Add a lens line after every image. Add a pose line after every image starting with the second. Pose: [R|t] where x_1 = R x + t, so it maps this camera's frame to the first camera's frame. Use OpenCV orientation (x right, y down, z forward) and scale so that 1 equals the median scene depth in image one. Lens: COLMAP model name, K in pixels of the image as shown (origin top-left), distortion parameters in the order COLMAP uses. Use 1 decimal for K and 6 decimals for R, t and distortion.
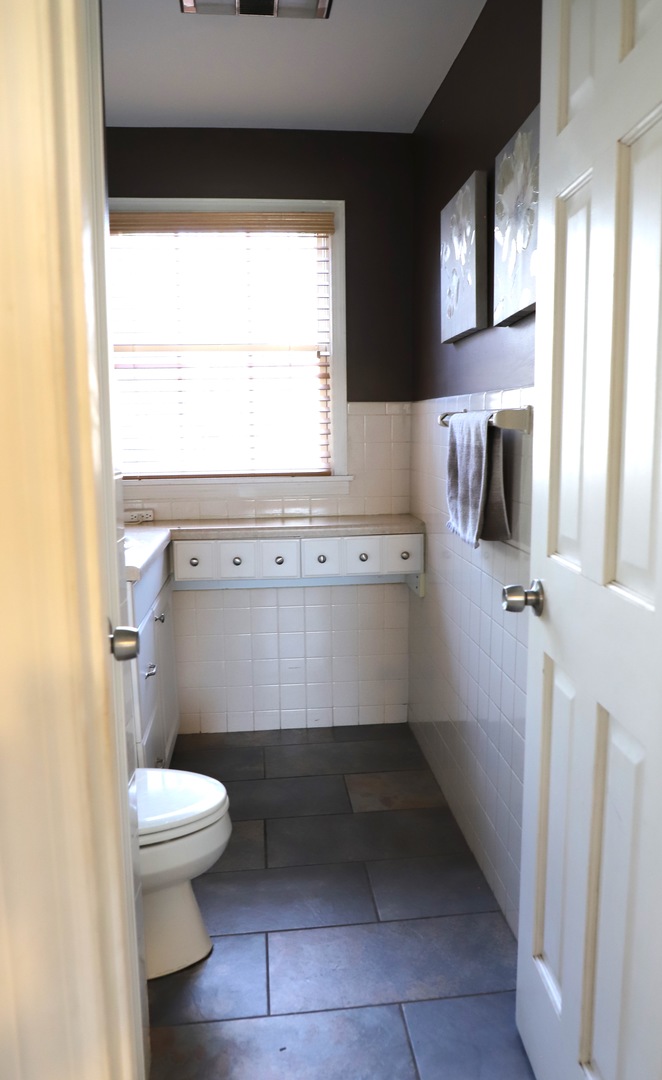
lens RADIAL K [[844.6, 0, 331.0], [0, 844.6, 540.0], [0, 0, 1]] dist [-0.155995, 0.000103]
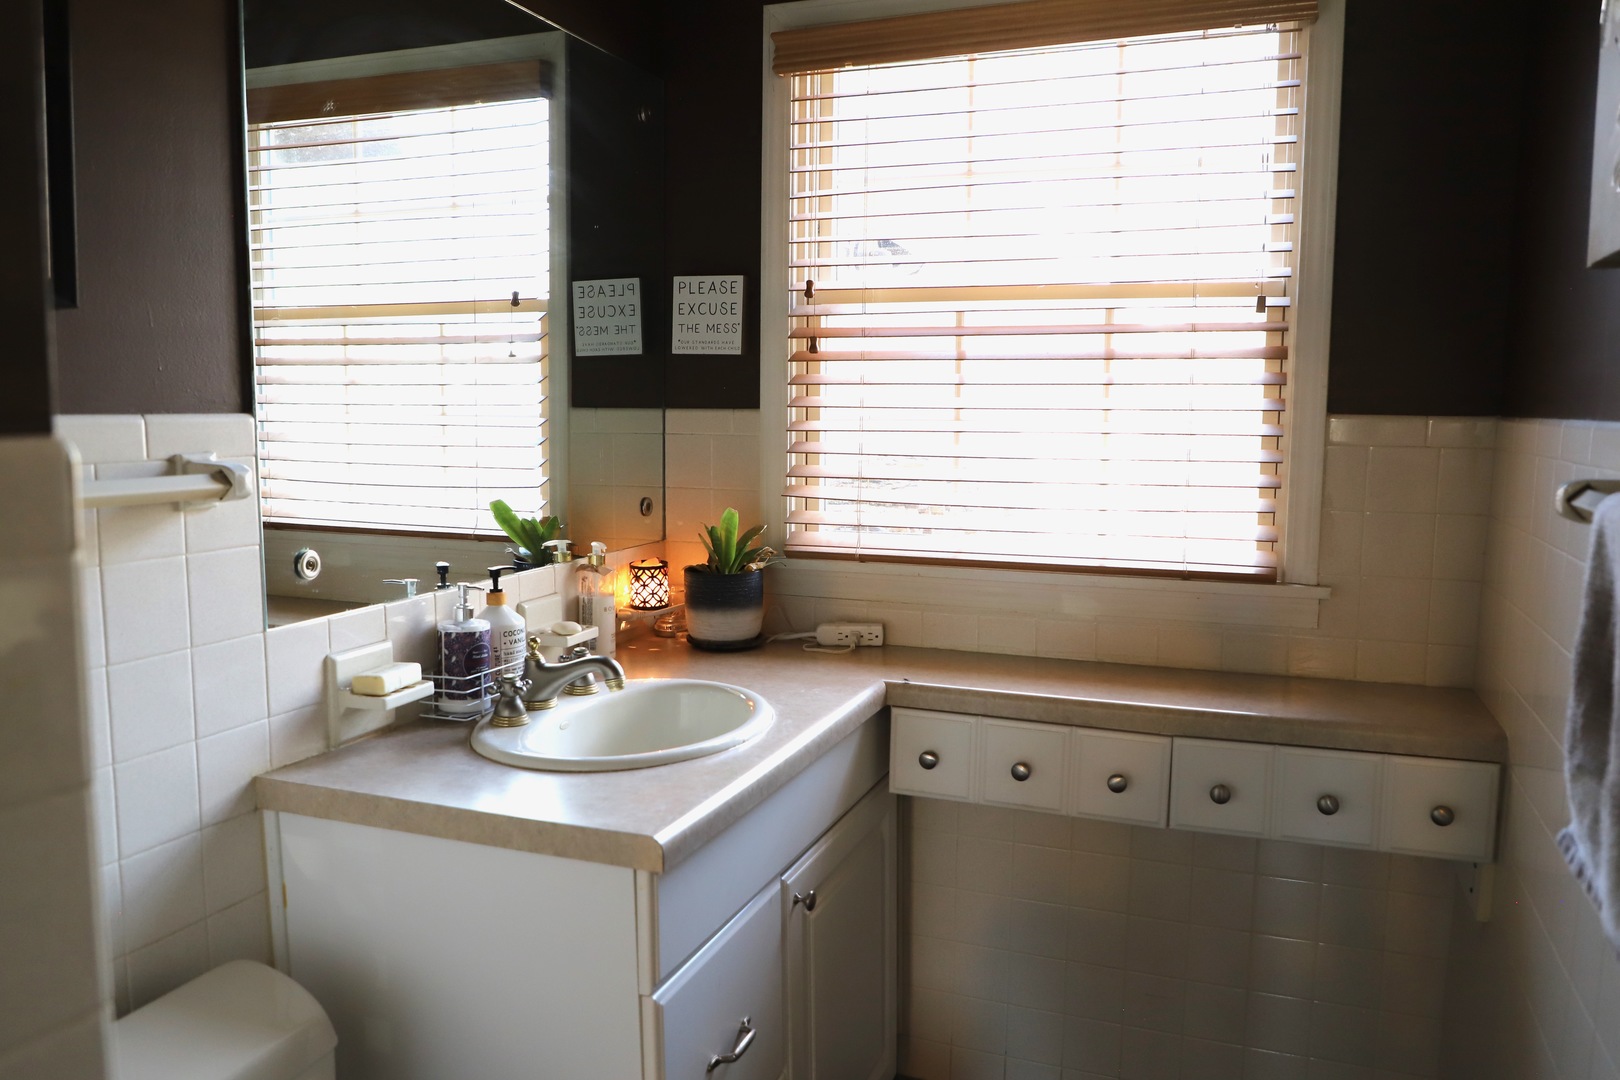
lens RADIAL K [[1184.6, 0, 810.0], [0, 1184.6, 540.0], [0, 0, 1]] dist [-0.050545, 0.004265]
pose [[0.894416, 0.066539, -0.442259, 0.054739], [-0.077583, 0.996962, -0.006906, -0.080587], [0.440456, 0.040488, 0.896861, 0.373056]]
